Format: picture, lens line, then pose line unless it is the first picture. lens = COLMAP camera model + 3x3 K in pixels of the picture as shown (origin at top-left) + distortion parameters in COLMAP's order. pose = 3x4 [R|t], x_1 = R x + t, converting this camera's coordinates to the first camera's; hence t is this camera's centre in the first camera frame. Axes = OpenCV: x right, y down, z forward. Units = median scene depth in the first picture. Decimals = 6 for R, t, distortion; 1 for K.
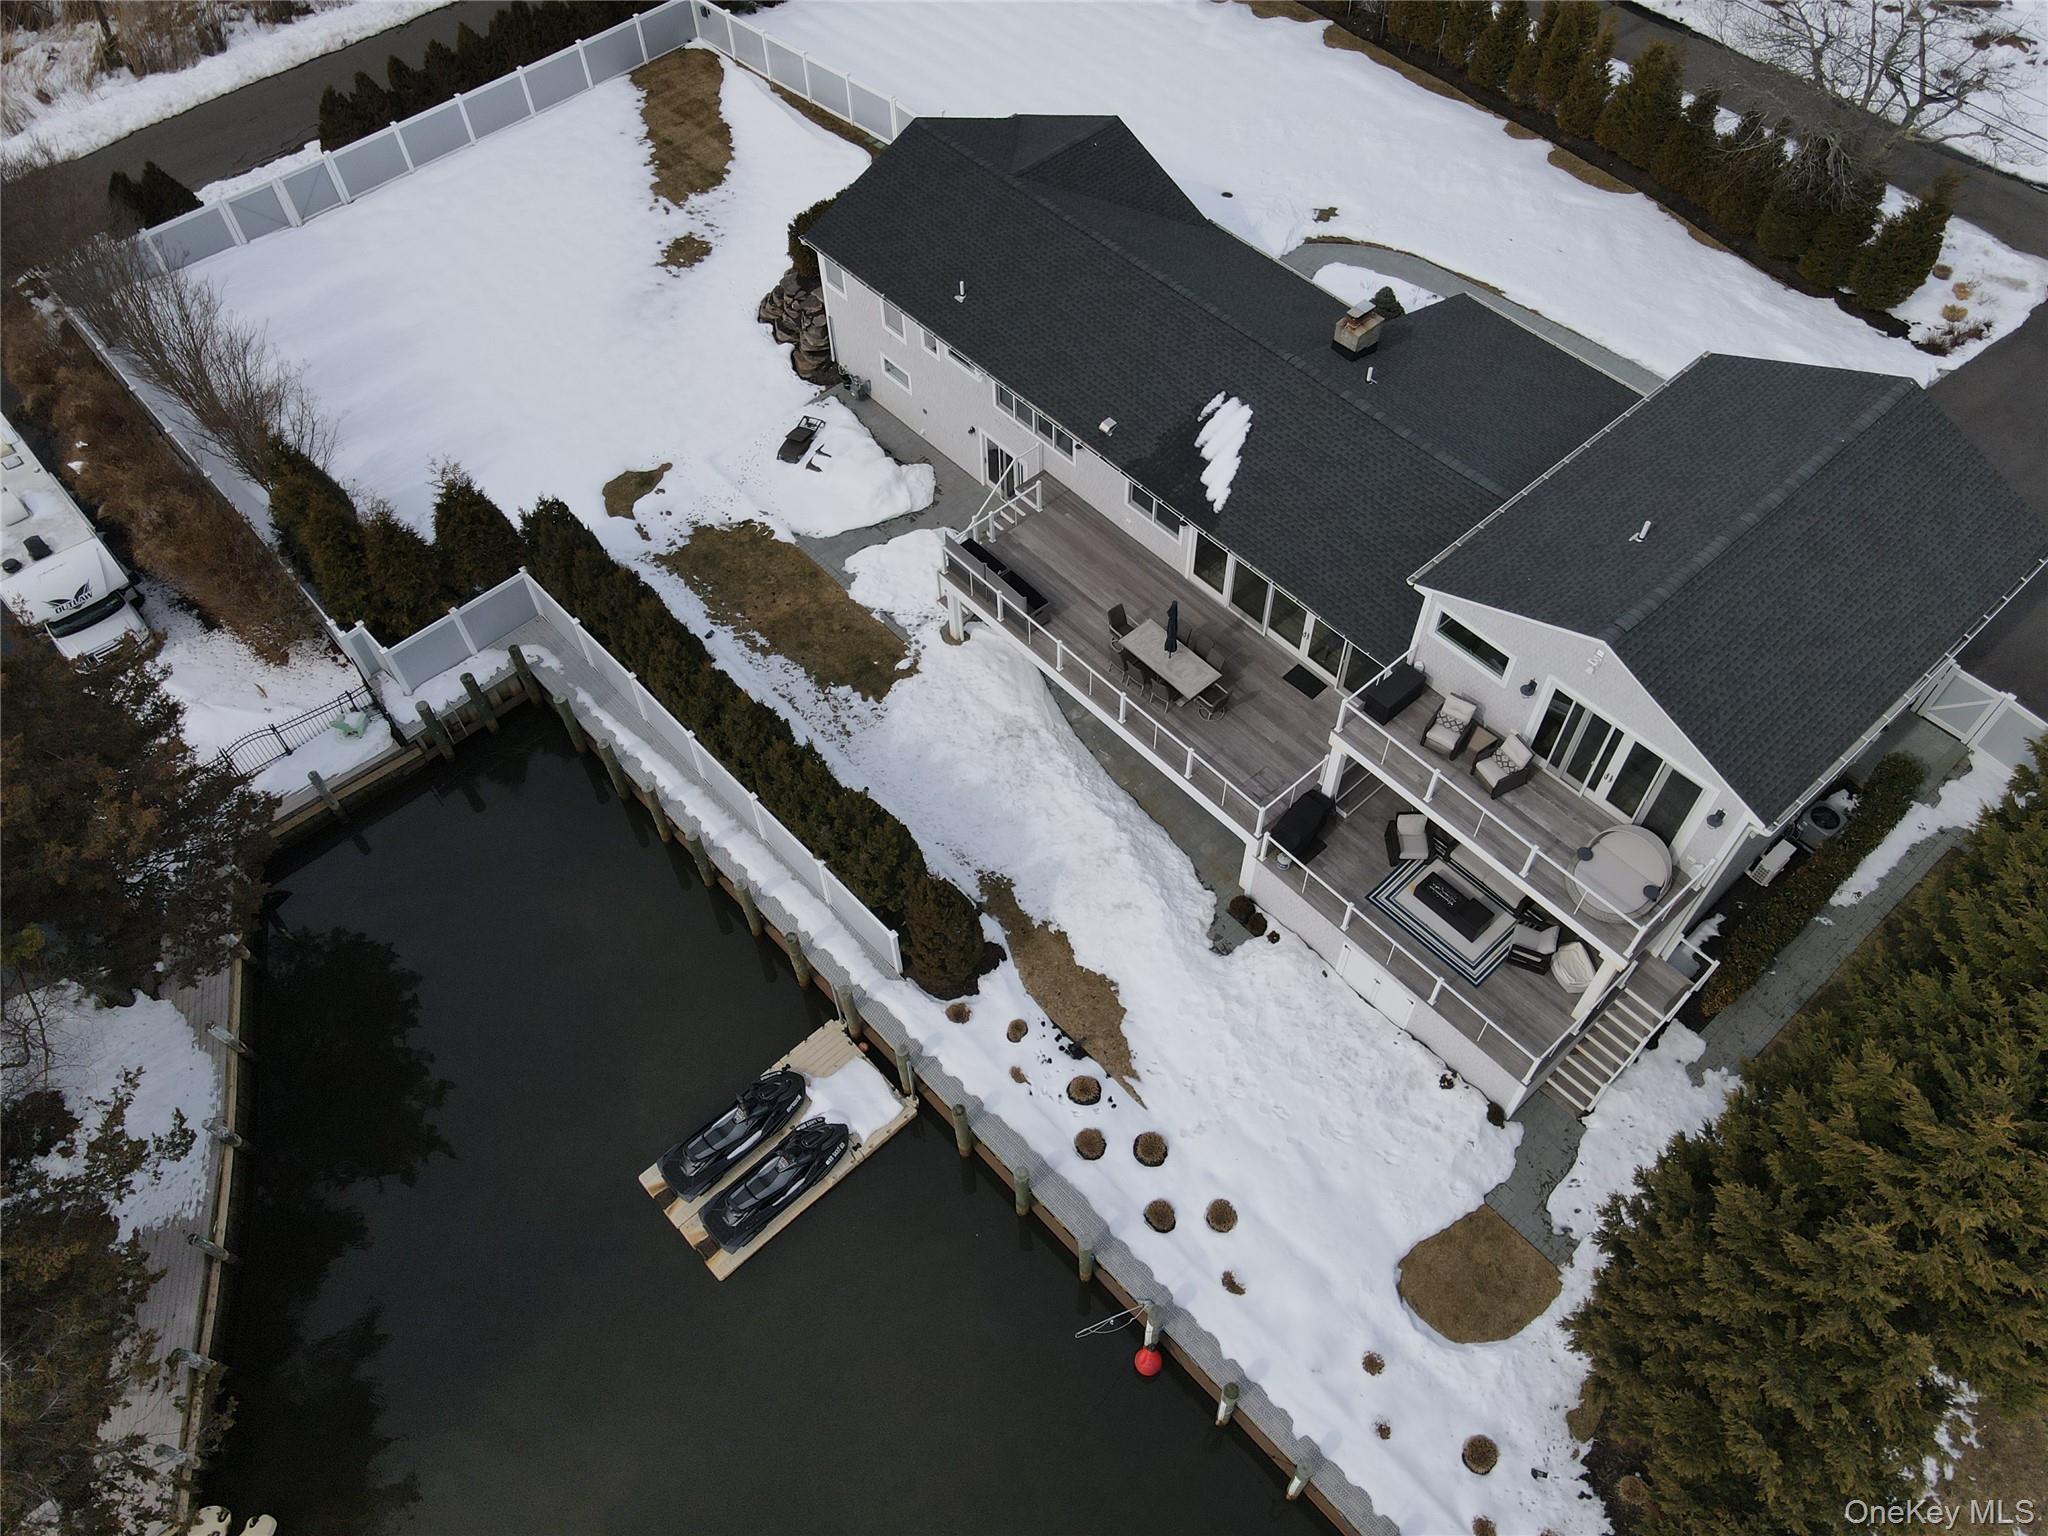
lens RADIAL K [[1503.1, 0, 1024.0], [0, 1503.1, 768.0], [0, 0, 1]] dist [-0.000560, 0.002842]
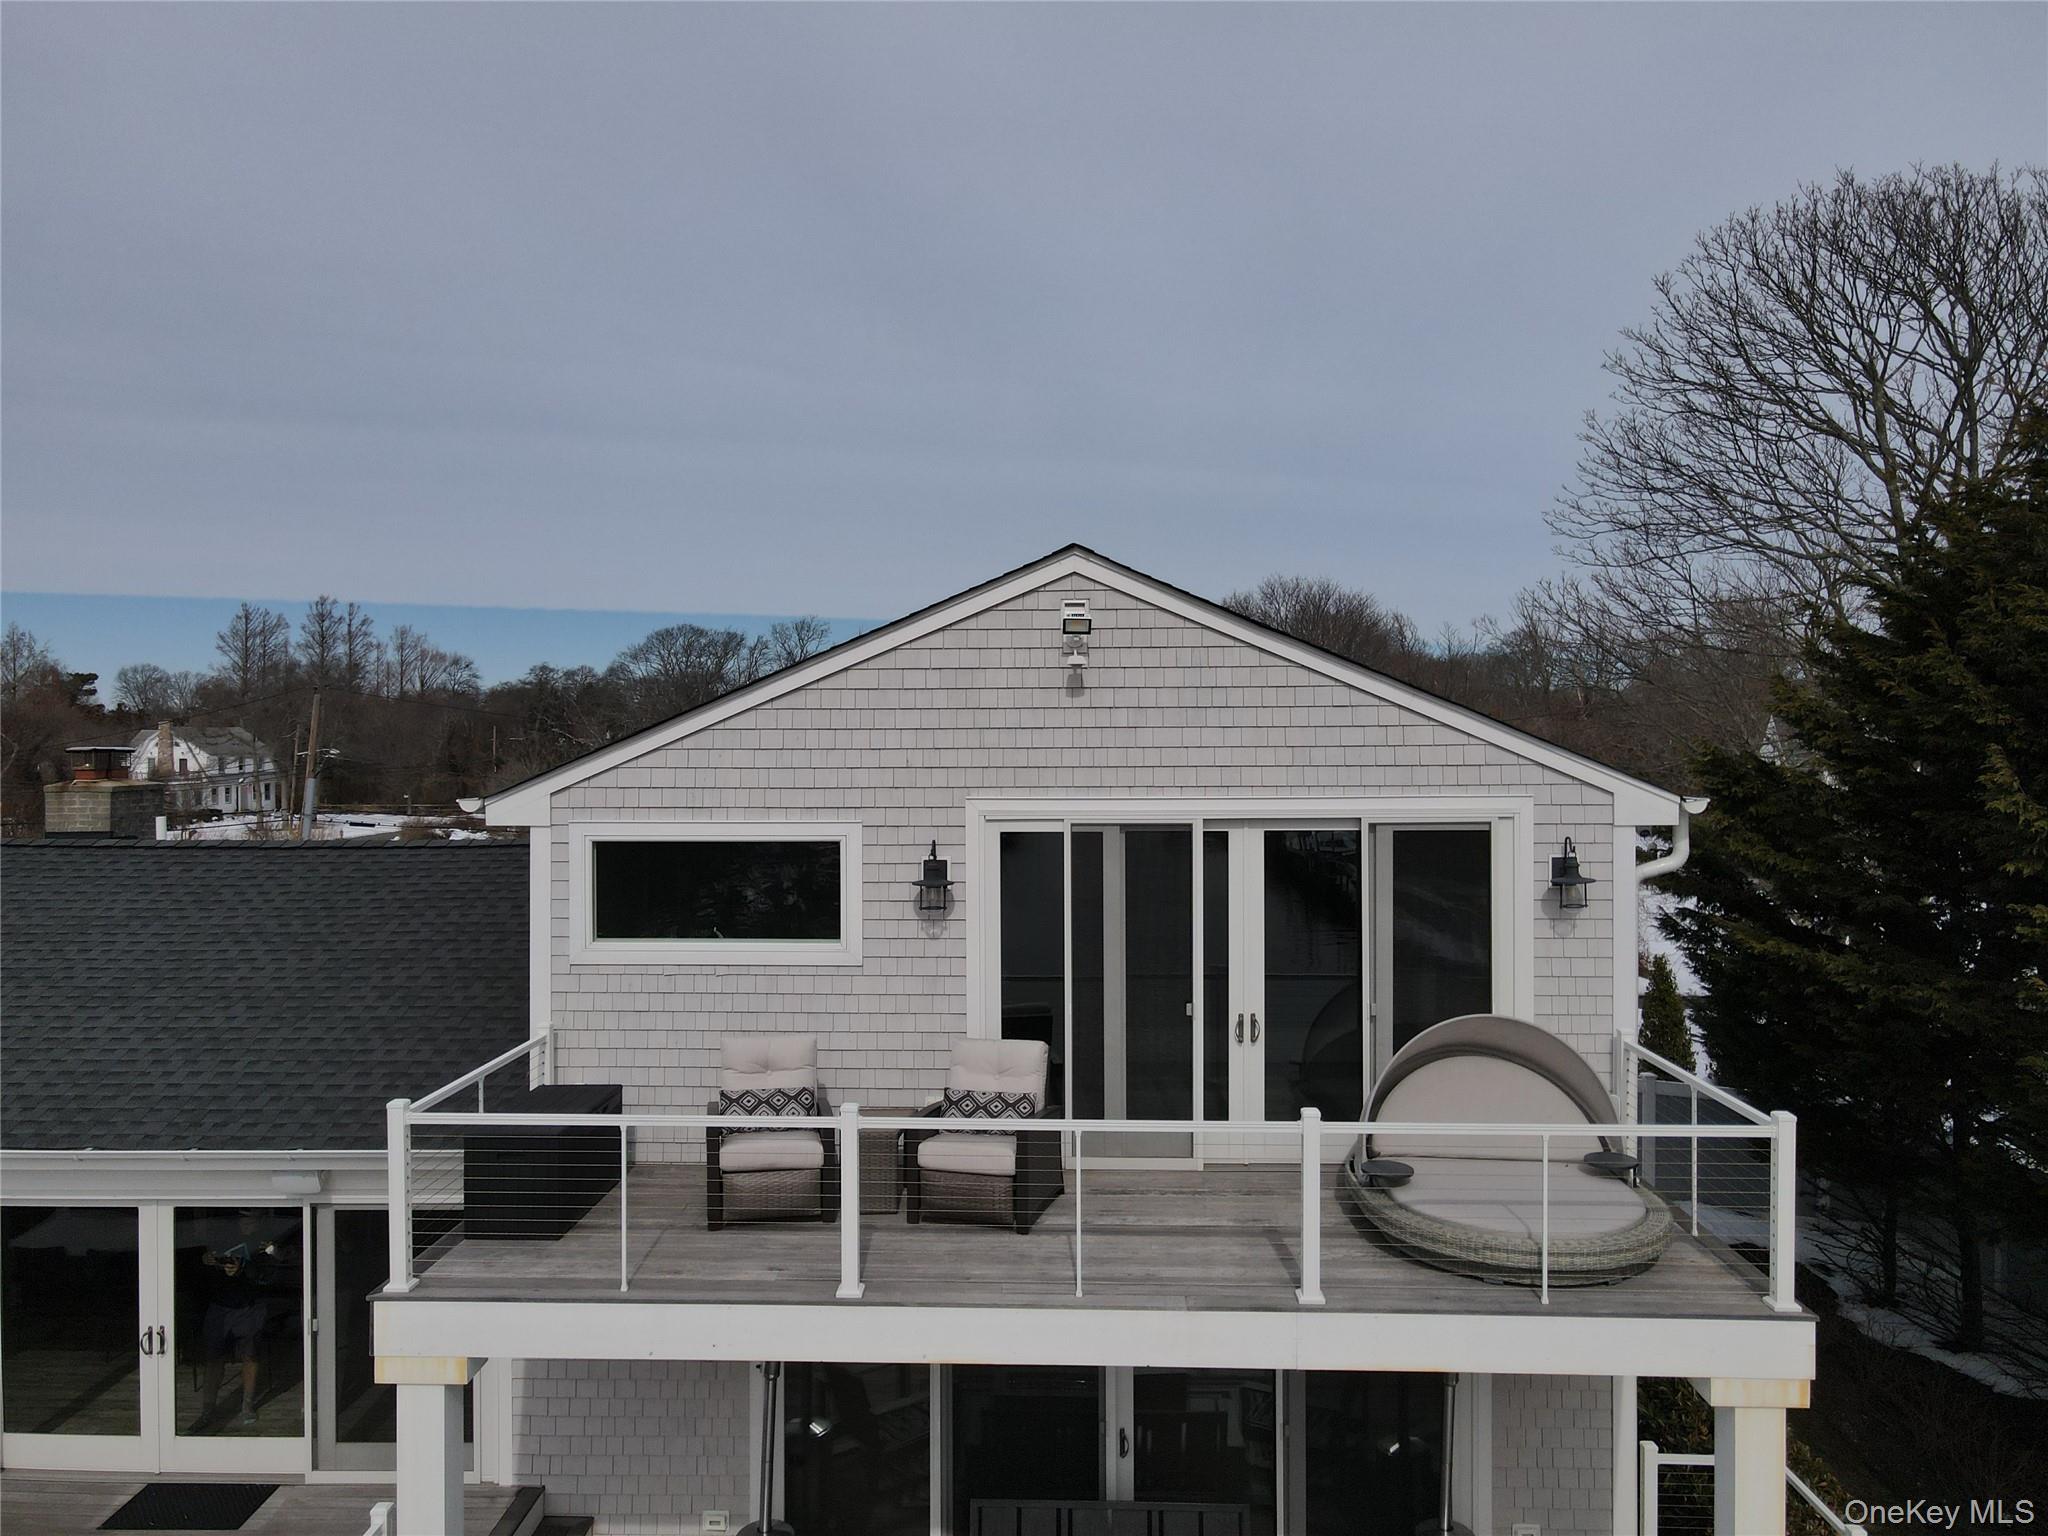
lens RADIAL K [[1499.4, 0, 1024.0], [0, 1499.4, 768.0], [0, 0, 1]] dist [0.010864, 0.006726]
pose [[0.688922, 0.005881, 0.724811, 0.082260], [0.584547, 0.586768, -0.560364, 0.107522], [-0.428592, 0.809734, 0.400800, 0.665007]]
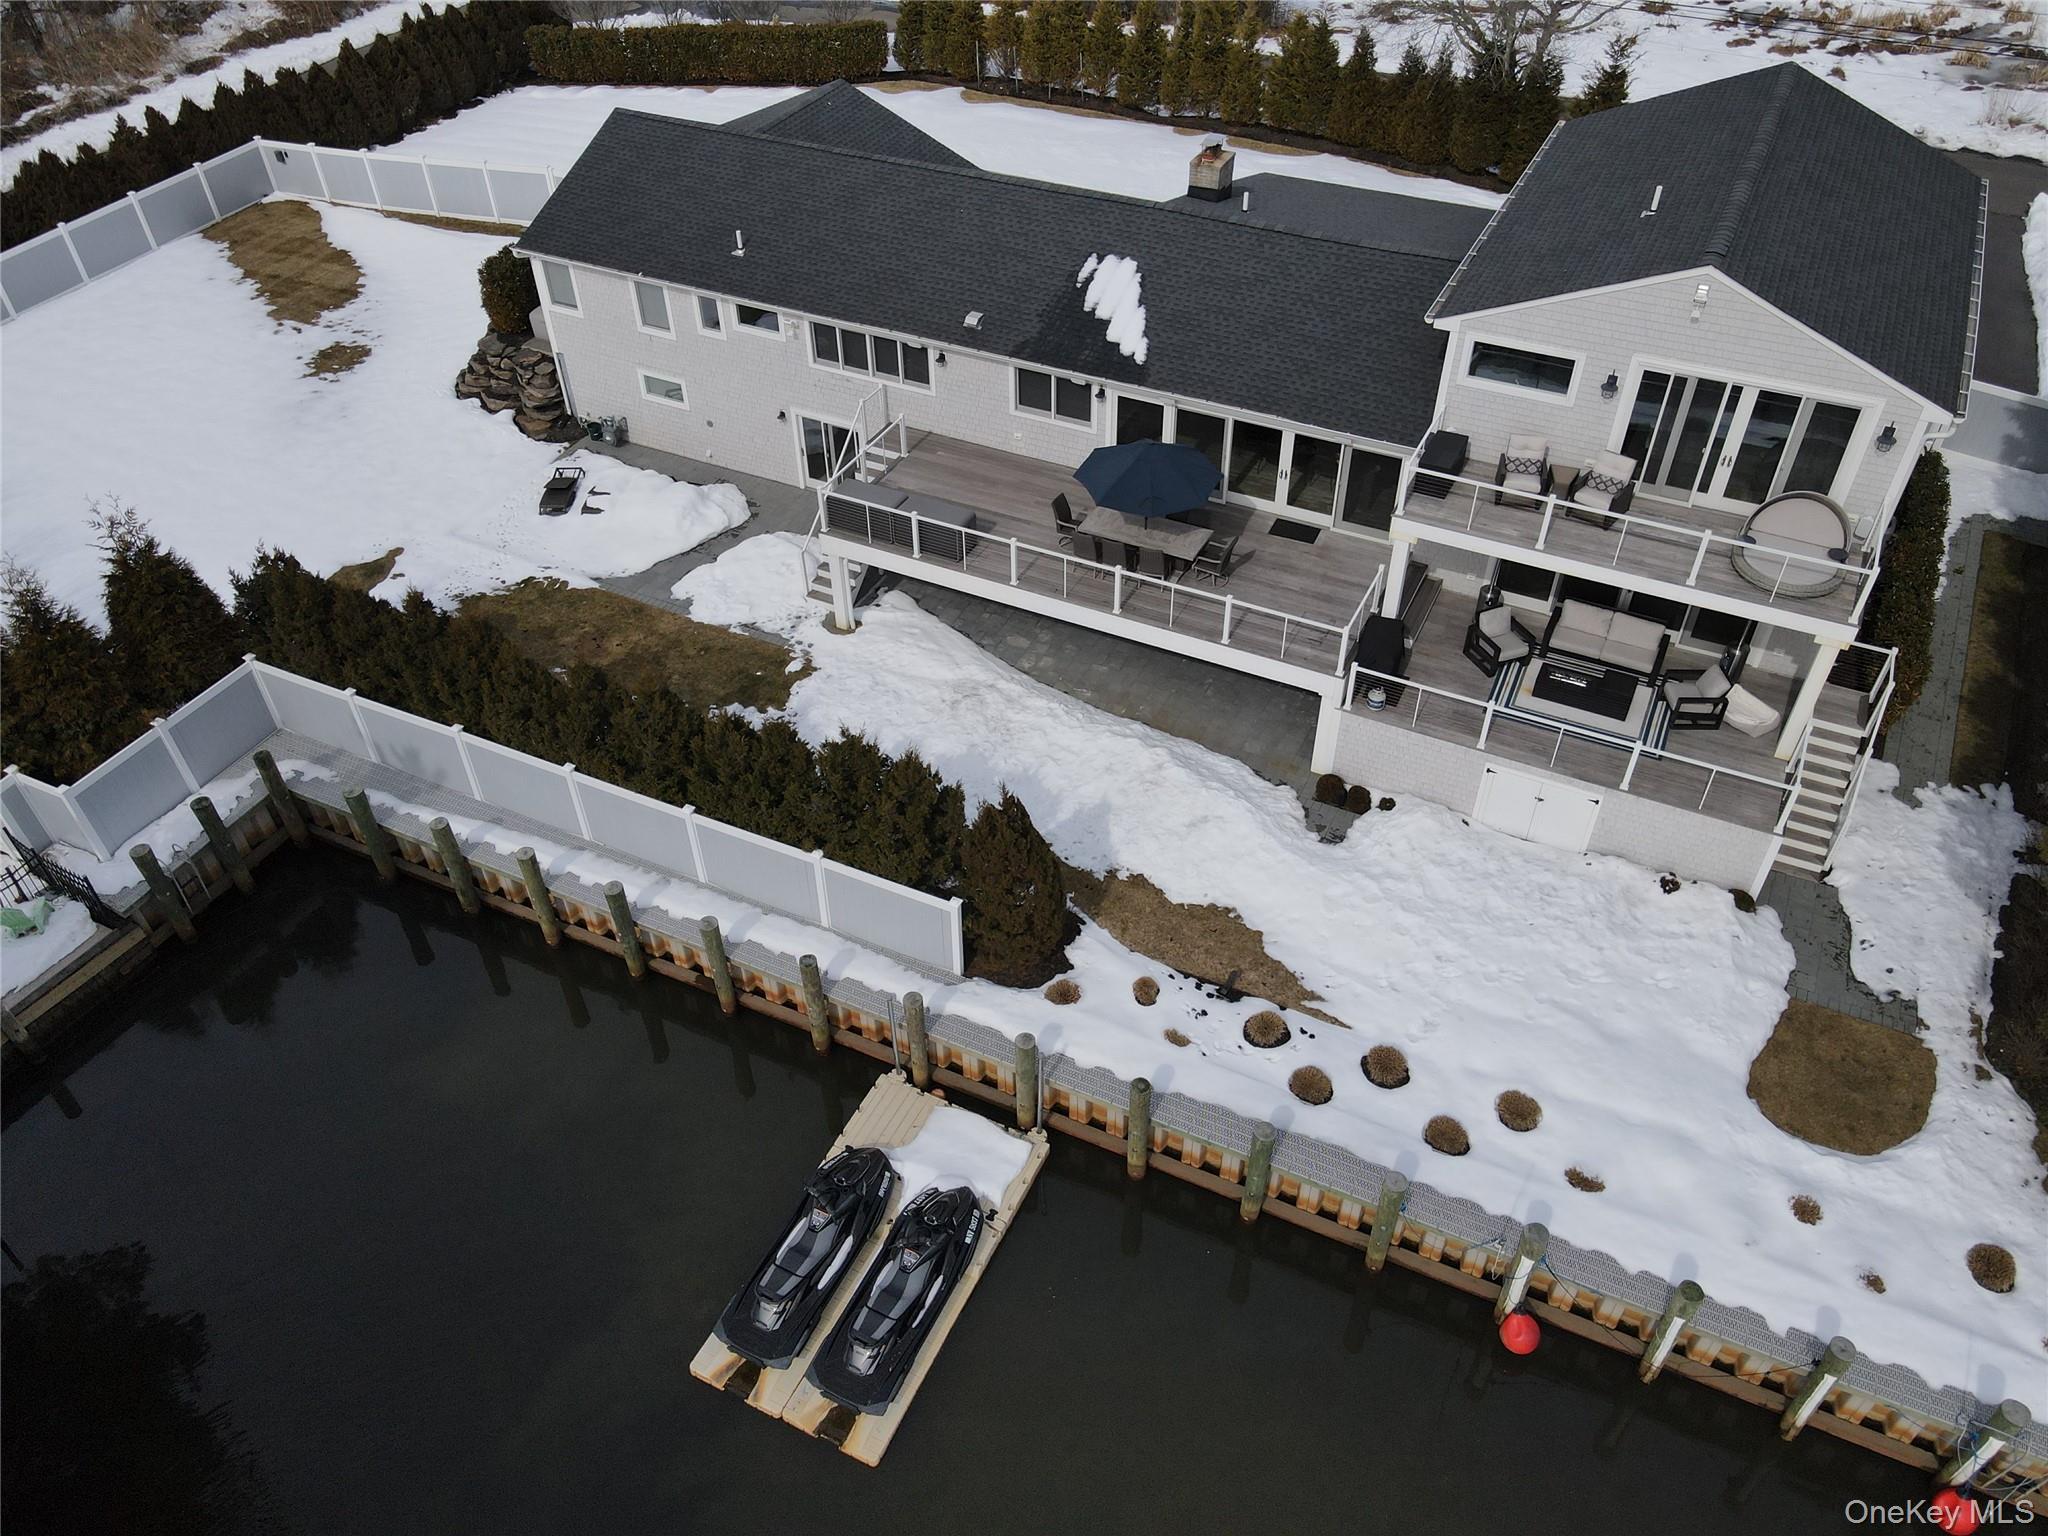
lens RADIAL K [[1499.4, 0, 1024.0], [0, 1499.4, 768.0], [0, 0, 1]] dist [0.010864, 0.006726]
pose [[0.930024, -0.241034, 0.277413, -0.207162], [0.296432, 0.938203, -0.178617, 0.162587], [-0.217217, 0.248352, 0.944001, 0.258489]]
